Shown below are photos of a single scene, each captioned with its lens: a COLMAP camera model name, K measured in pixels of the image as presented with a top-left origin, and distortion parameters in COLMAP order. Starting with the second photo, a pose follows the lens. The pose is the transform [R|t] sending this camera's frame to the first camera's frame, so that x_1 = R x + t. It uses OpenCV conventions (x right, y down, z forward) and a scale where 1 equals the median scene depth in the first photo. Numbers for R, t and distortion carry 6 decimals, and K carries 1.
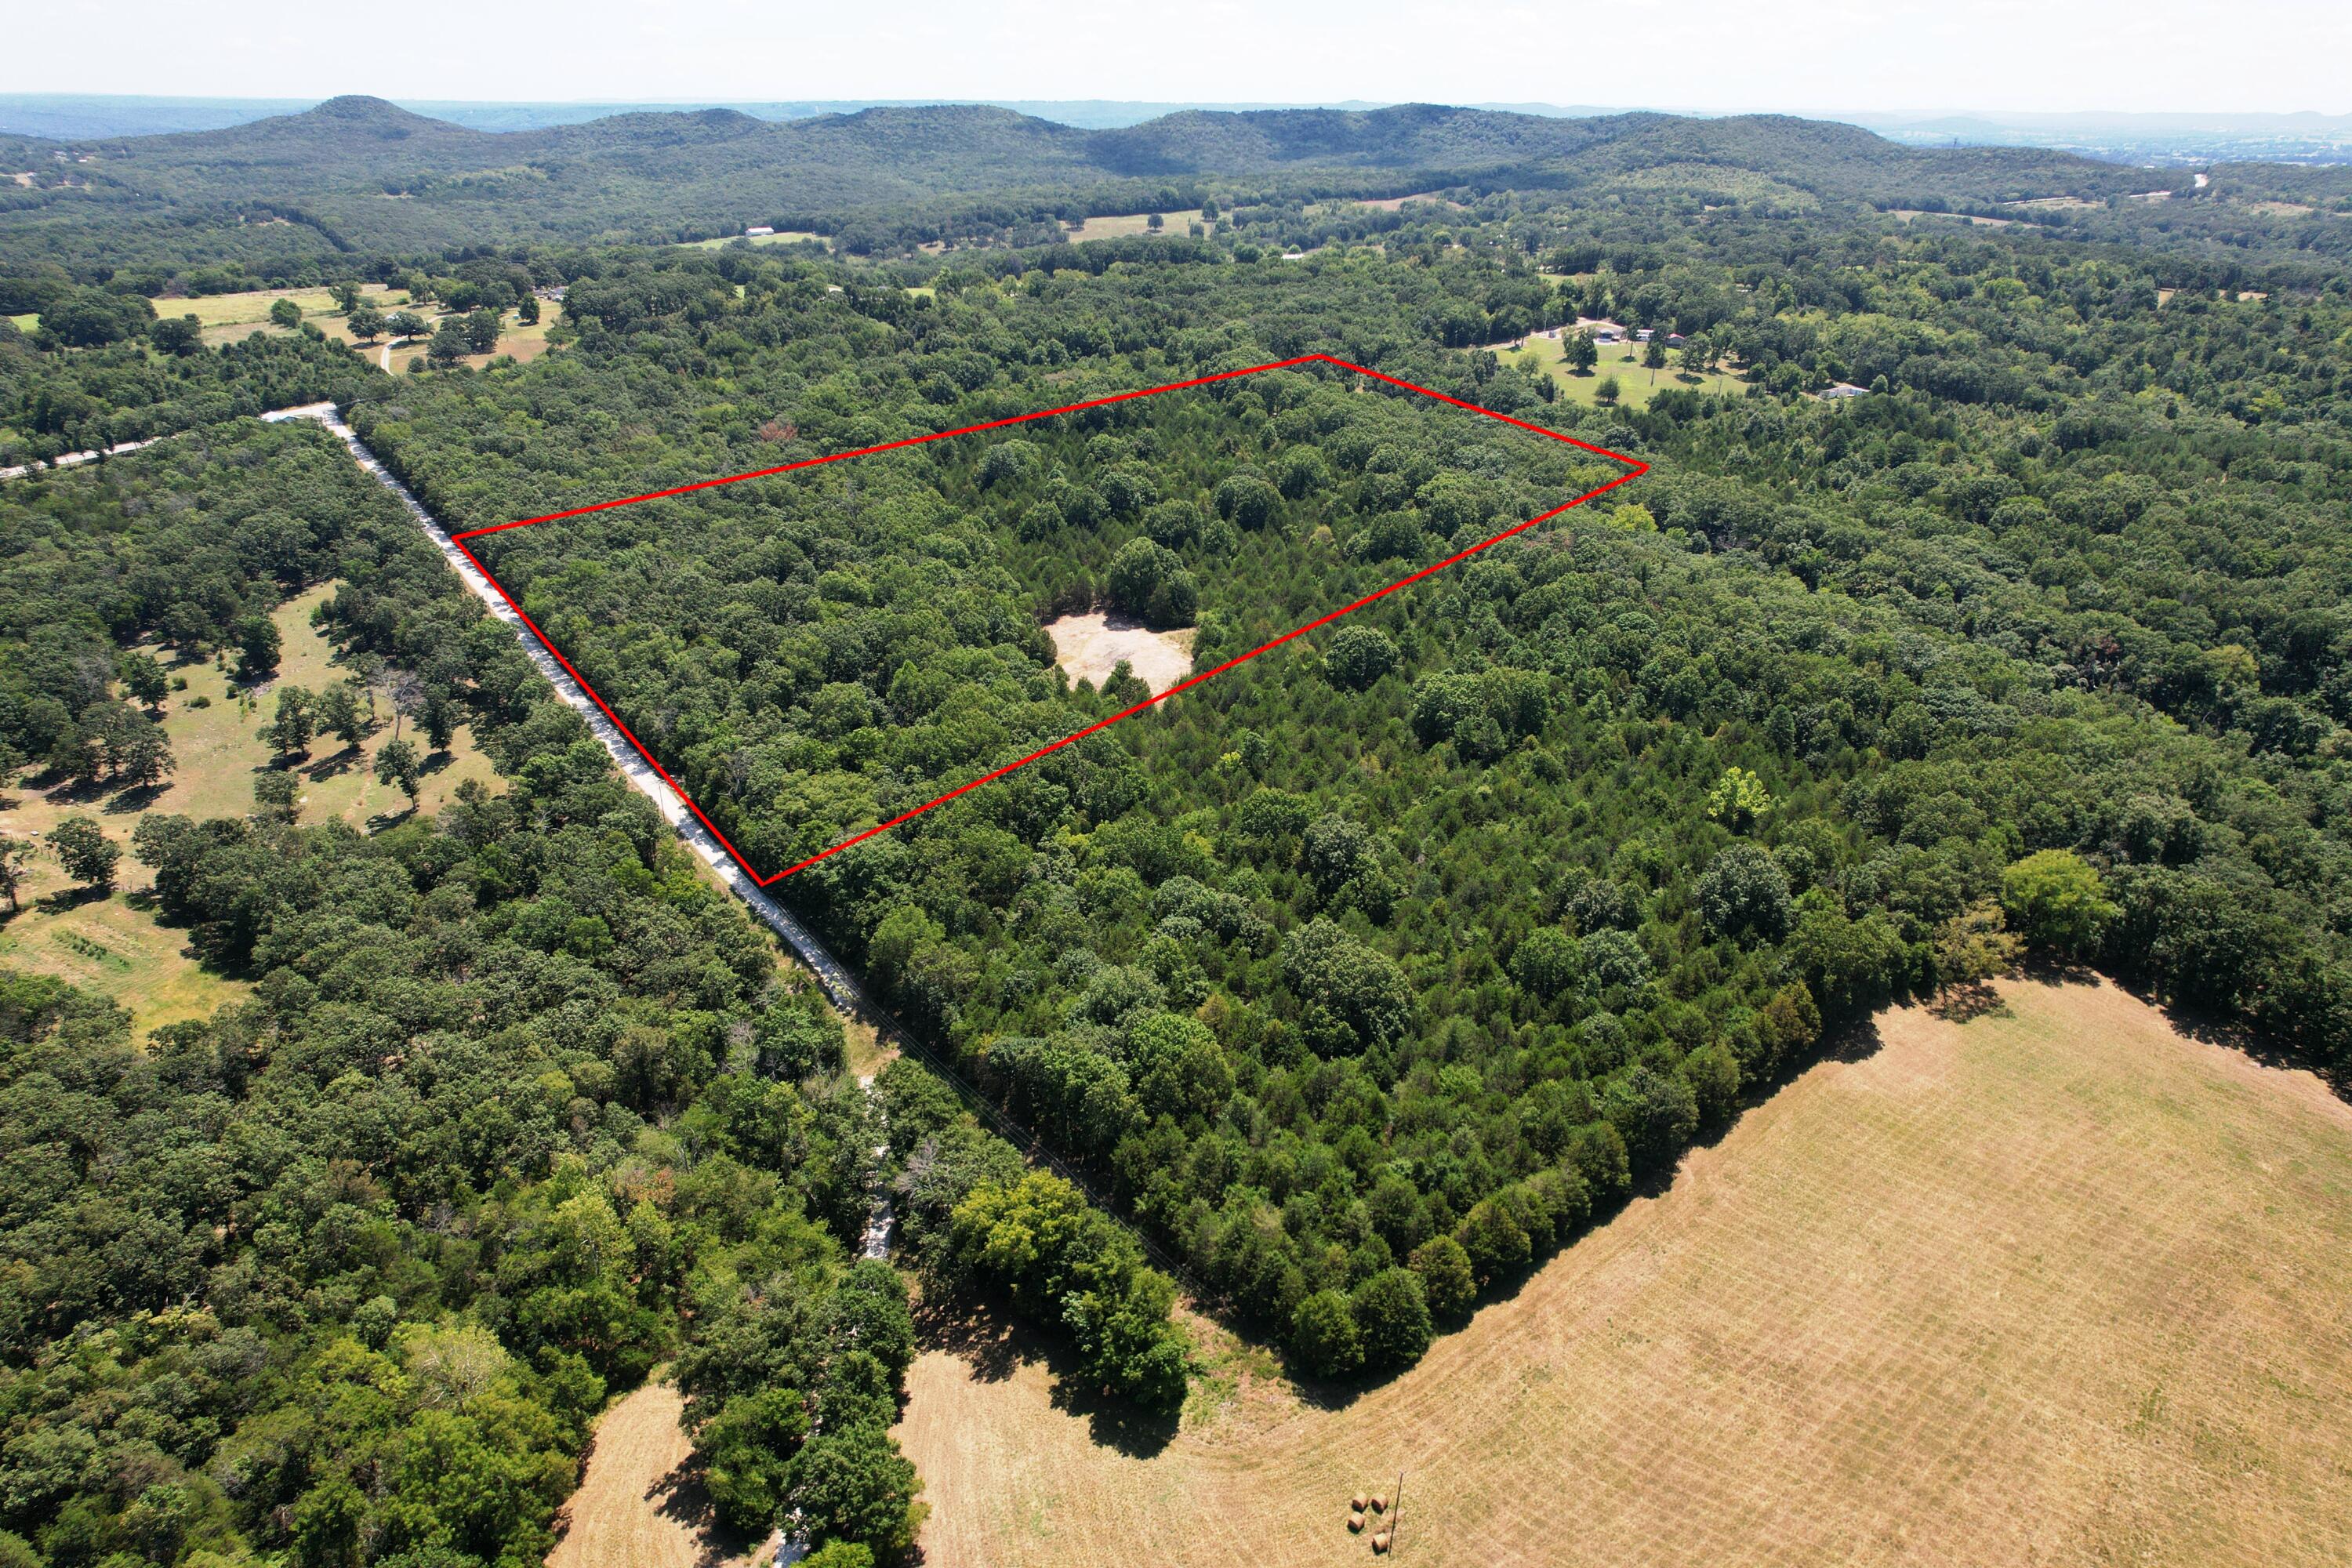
lens RADIAL K [[1510.3, 0, 1186.5], [0, 1510.3, 772.5], [0, 0, 1]] dist [-0.090834, 0.086267]
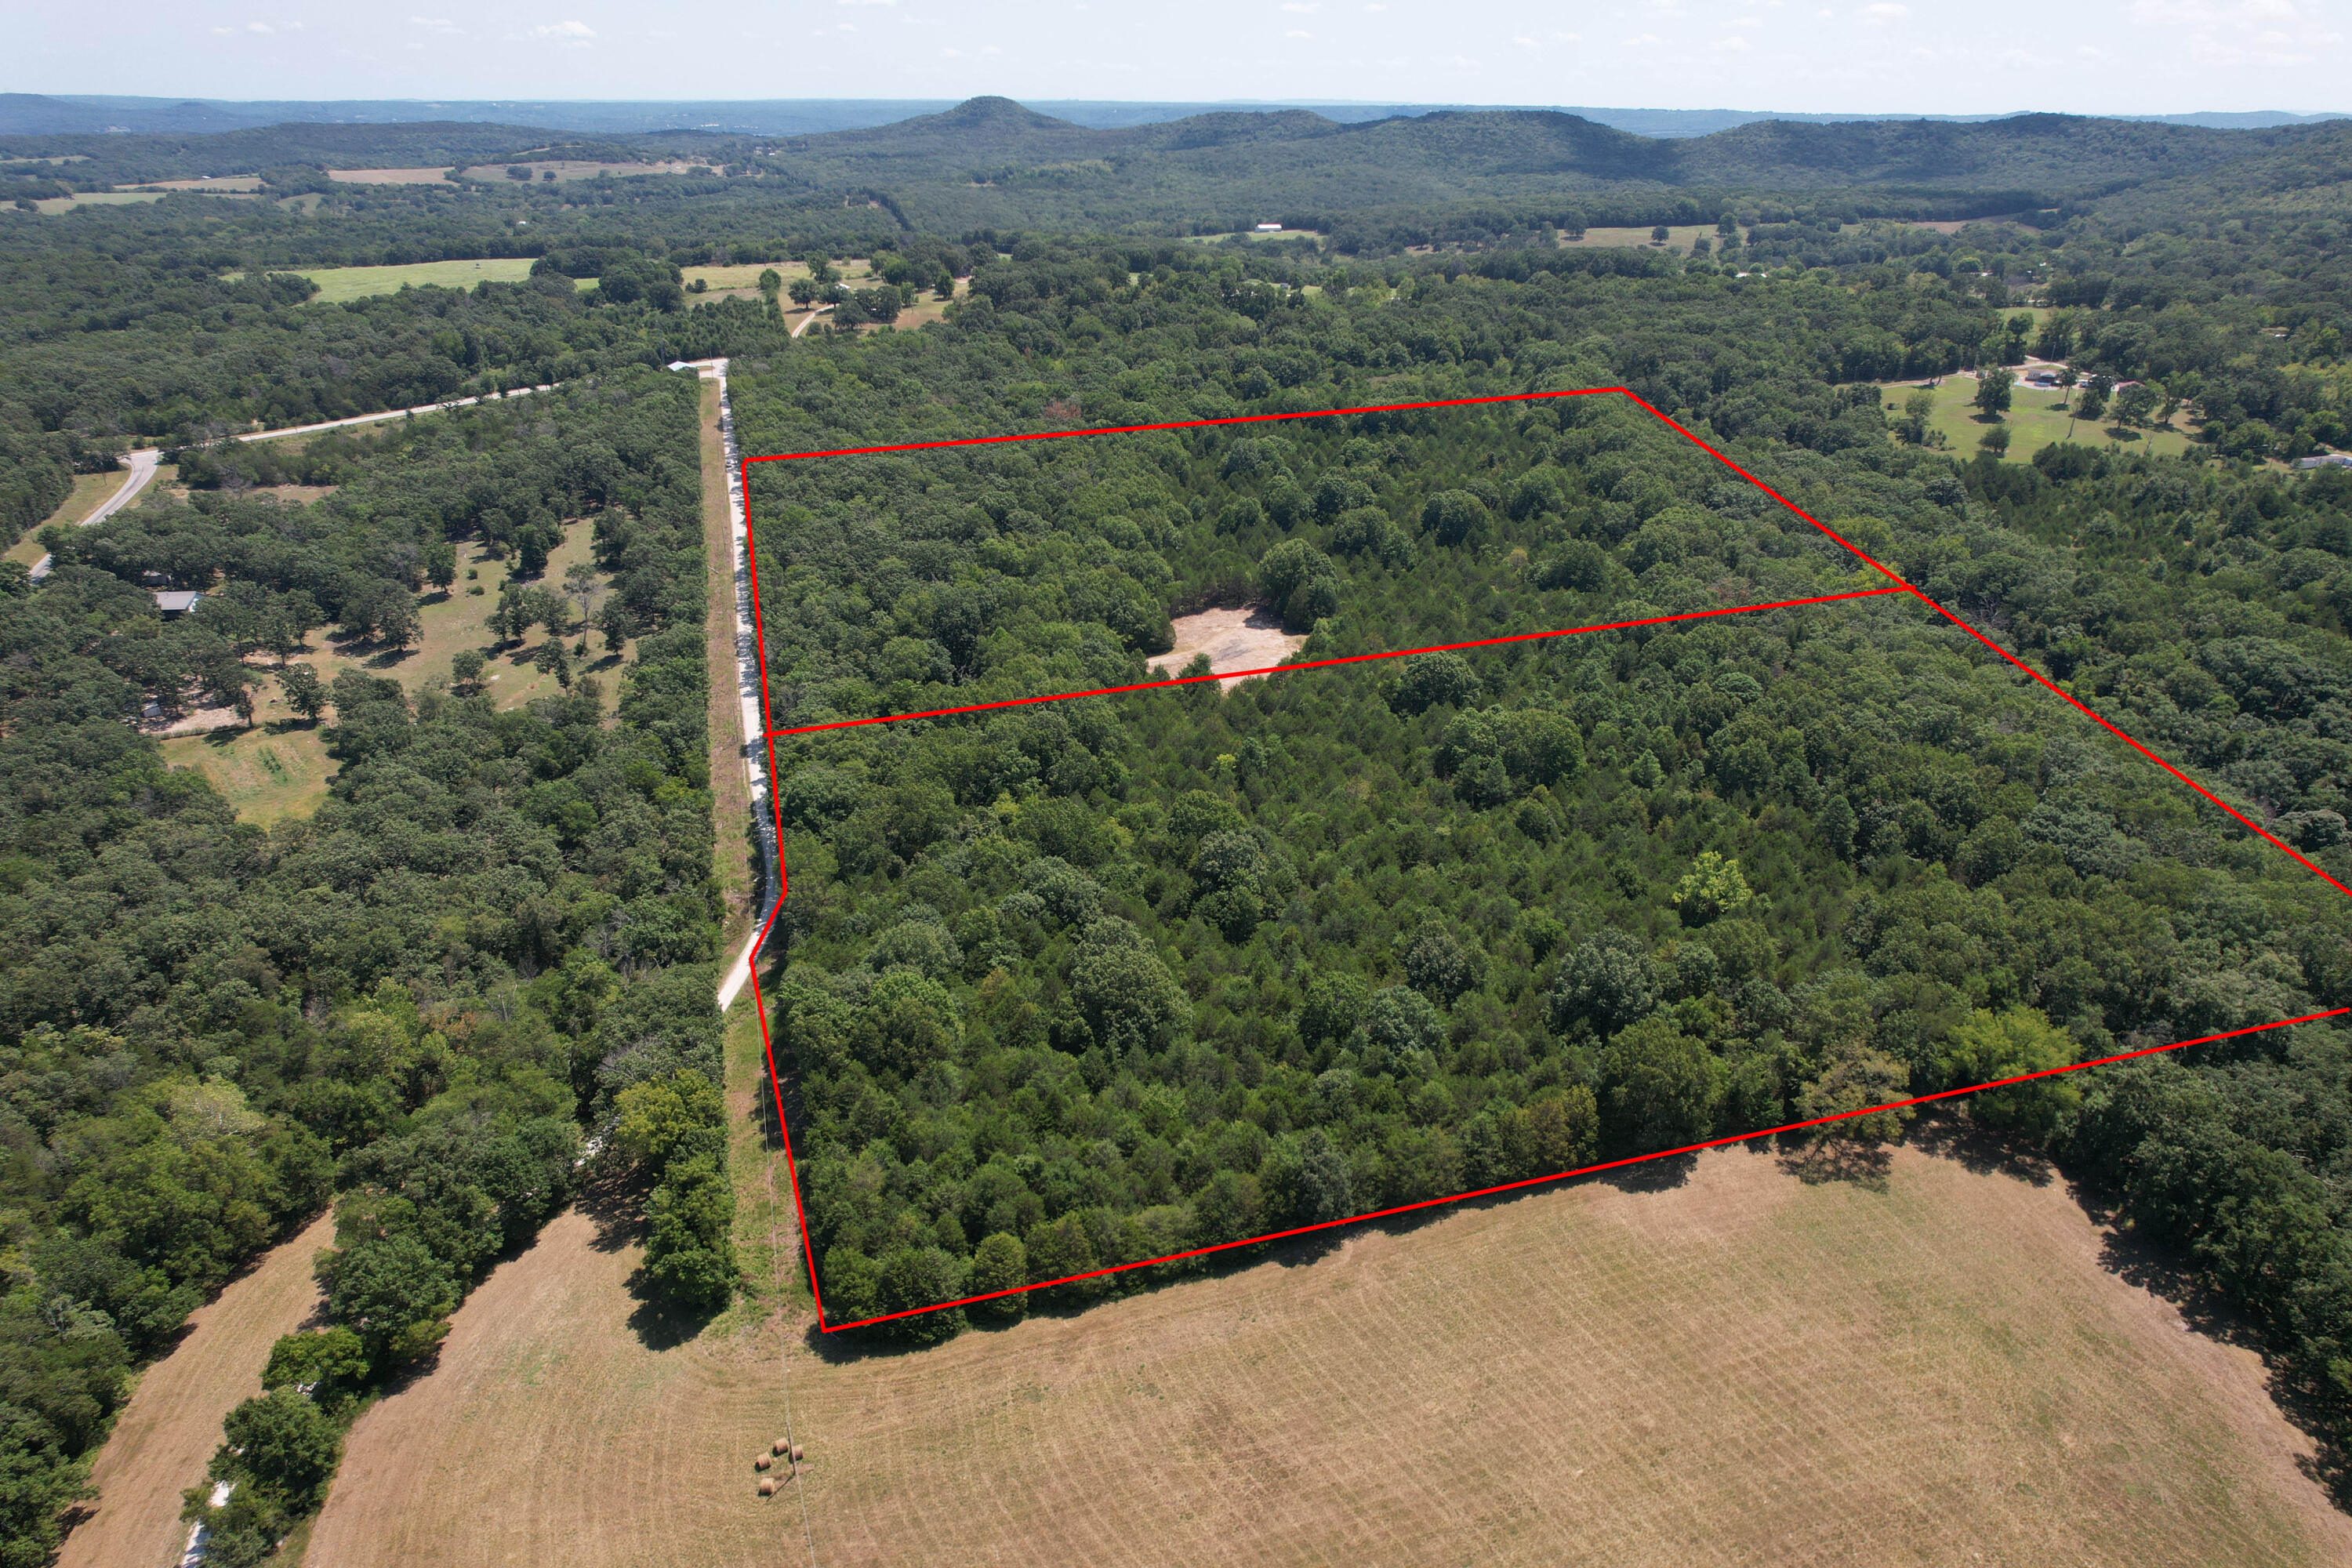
lens RADIAL K [[1510.3, 0, 1186.5], [0, 1510.3, 772.5], [0, 0, 1]] dist [-0.090834, 0.086267]
pose [[0.926880, 0.153580, -0.342501, 0.264899], [-0.154678, 0.987666, 0.024286, -0.016480], [0.342006, 0.030467, 0.939204, 0.045079]]
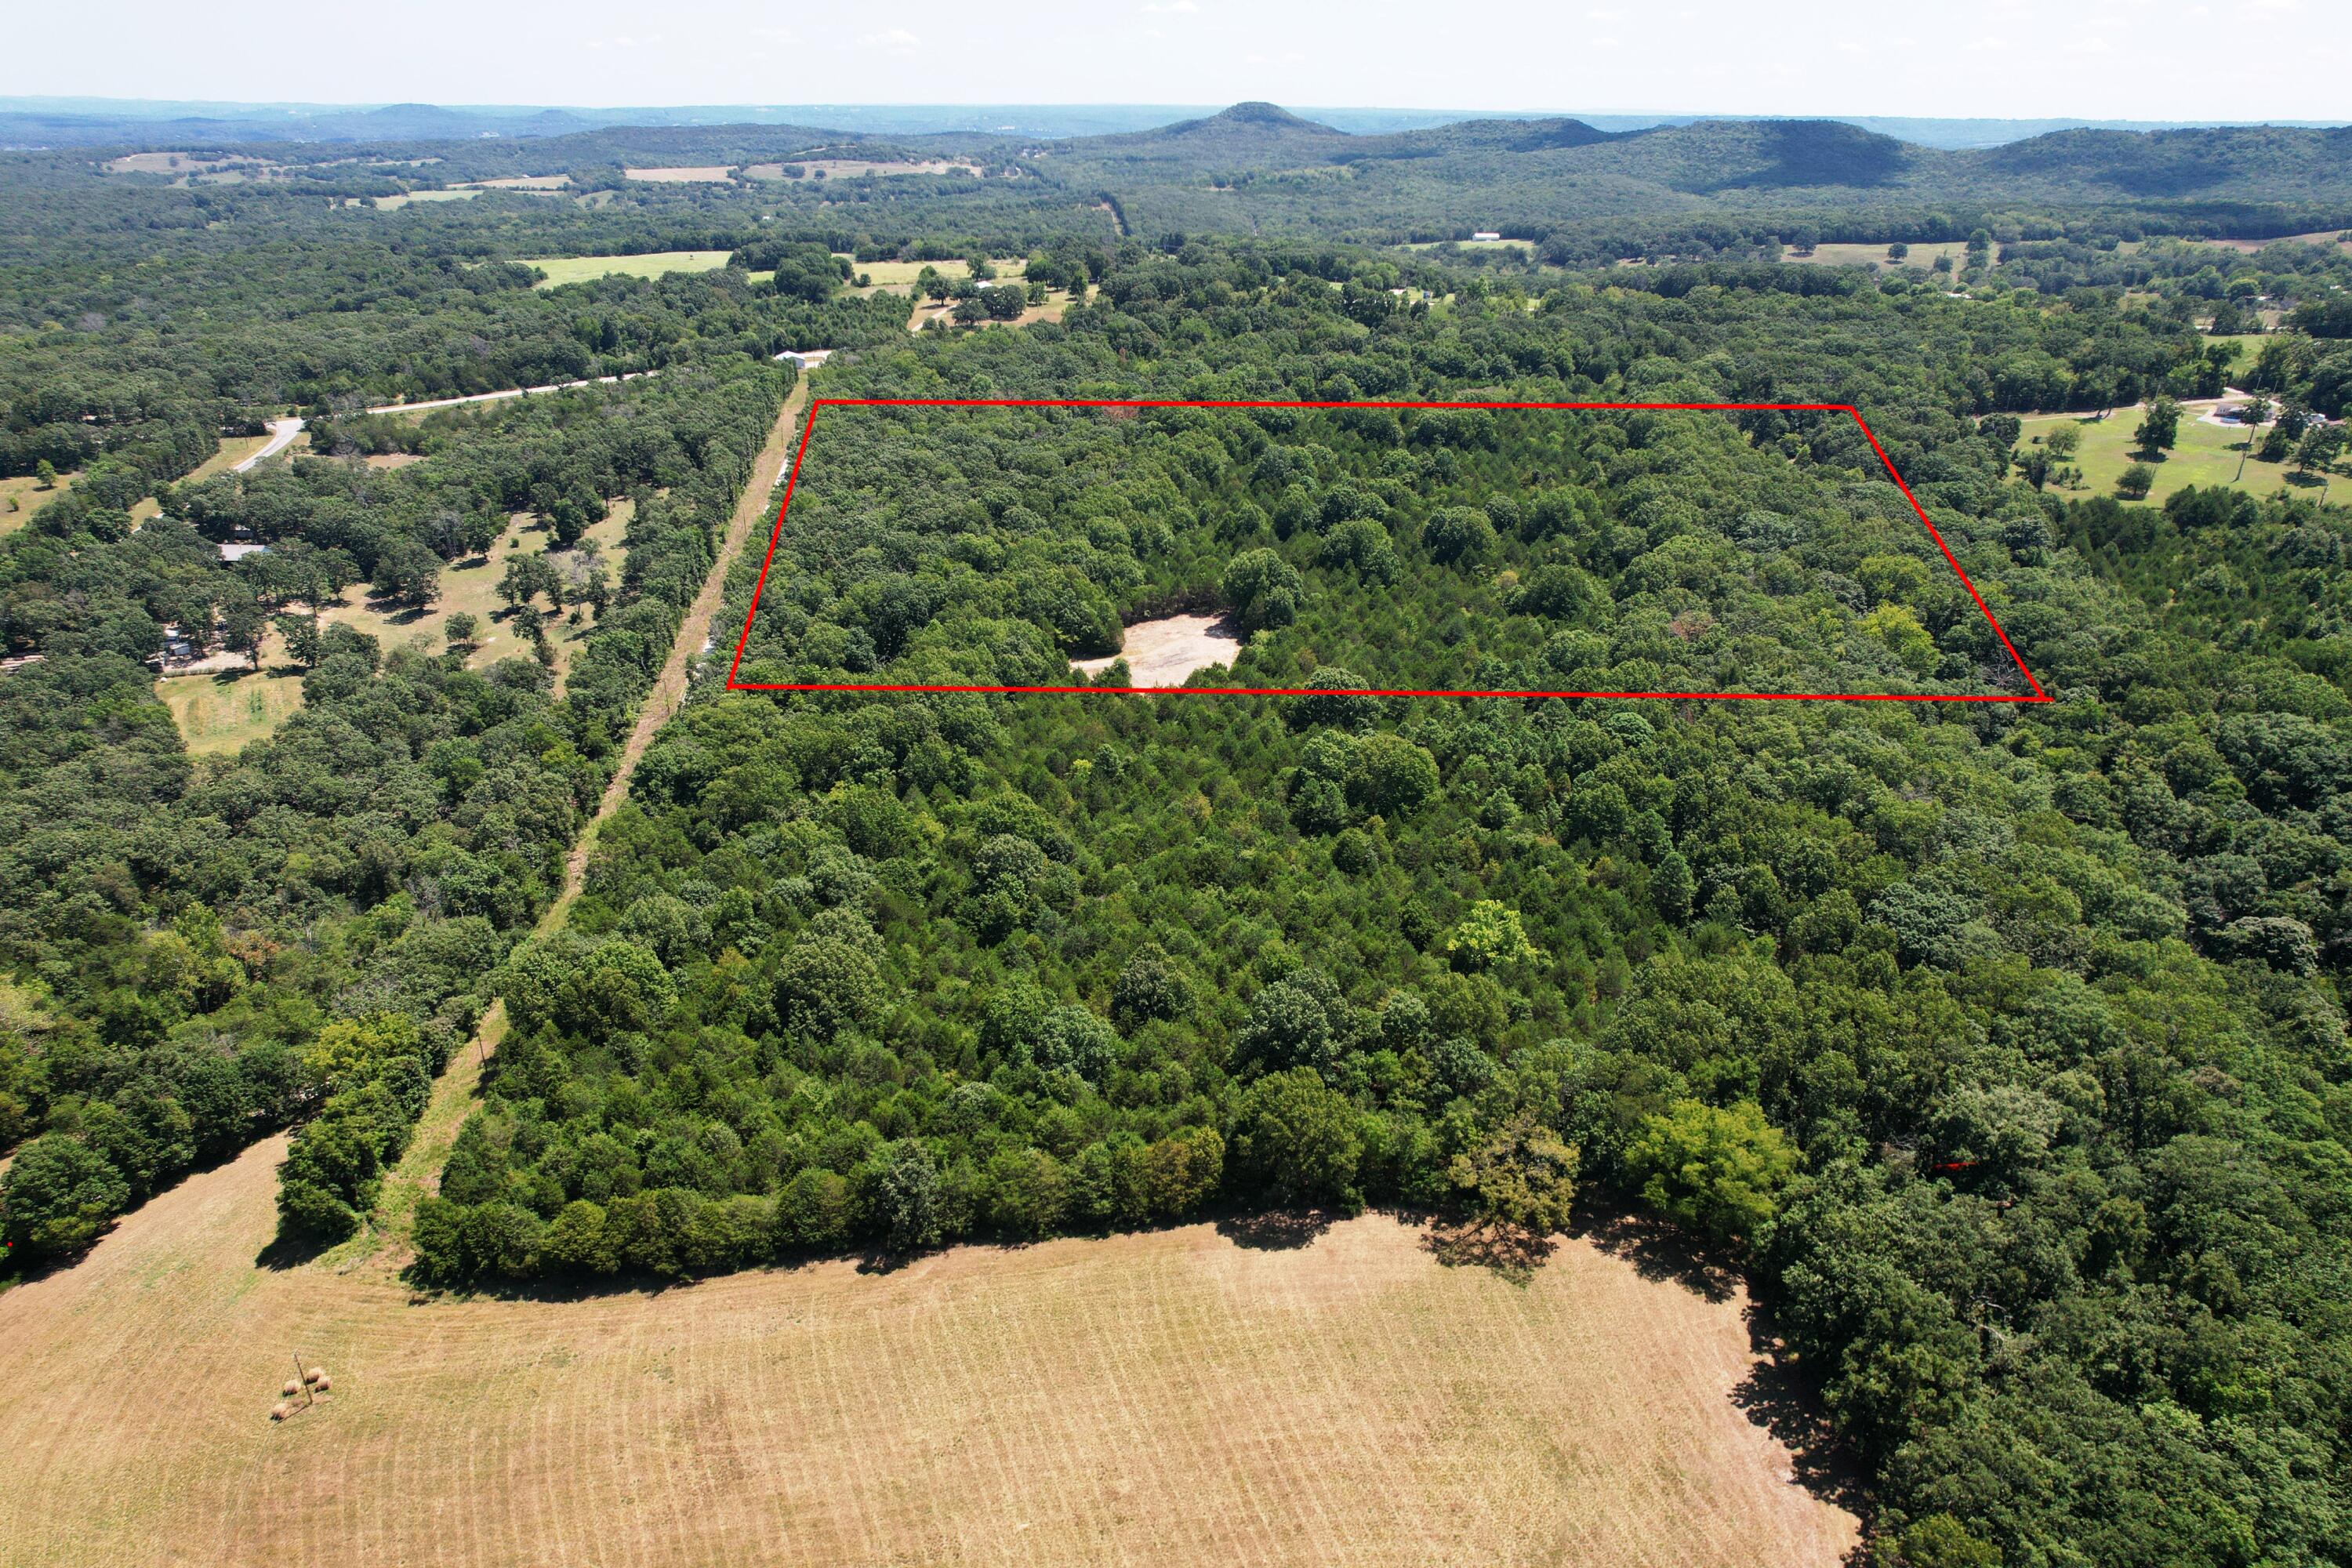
lens RADIAL K [[1510.3, 0, 1186.5], [0, 1510.3, 772.5], [0, 0, 1]] dist [-0.090834, 0.086267]
pose [[0.841153, 0.219593, -0.494208, 0.437305], [-0.223172, 0.973356, 0.052651, -0.054991], [0.492602, 0.066006, 0.867748, 0.139861]]
